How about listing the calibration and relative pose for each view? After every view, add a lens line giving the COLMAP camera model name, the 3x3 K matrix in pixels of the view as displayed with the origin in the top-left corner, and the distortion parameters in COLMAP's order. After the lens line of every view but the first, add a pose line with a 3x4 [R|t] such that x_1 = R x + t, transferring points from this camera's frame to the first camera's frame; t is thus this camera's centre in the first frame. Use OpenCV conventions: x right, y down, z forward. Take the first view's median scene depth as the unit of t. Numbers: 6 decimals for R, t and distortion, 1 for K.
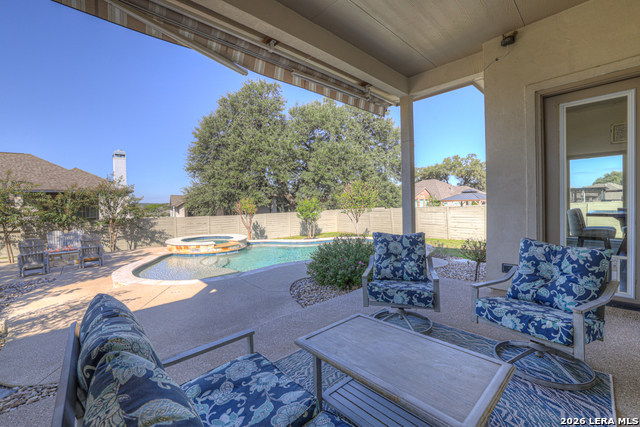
lens RADIAL K [[271.4, 0, 318.3], [0, 271.4, 205.6], [0, 0, 1]] dist [-0.046076, 0.018932]
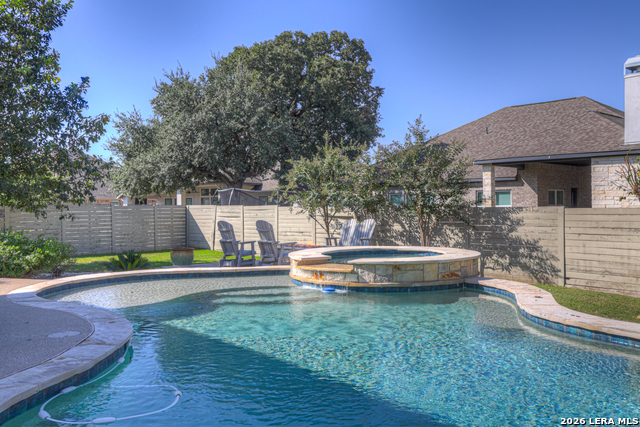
lens RADIAL K [[593.6, 0, 320.0], [0, 593.6, 213.5], [0, 0, 1]] dist [0.037046, -0.000805]
pose [[0.031646, 0.035709, -0.998861, 0.263609], [-0.005420, 0.999353, 0.035555, 0.018719], [0.999484, 0.004288, 0.031819, 0.542452]]
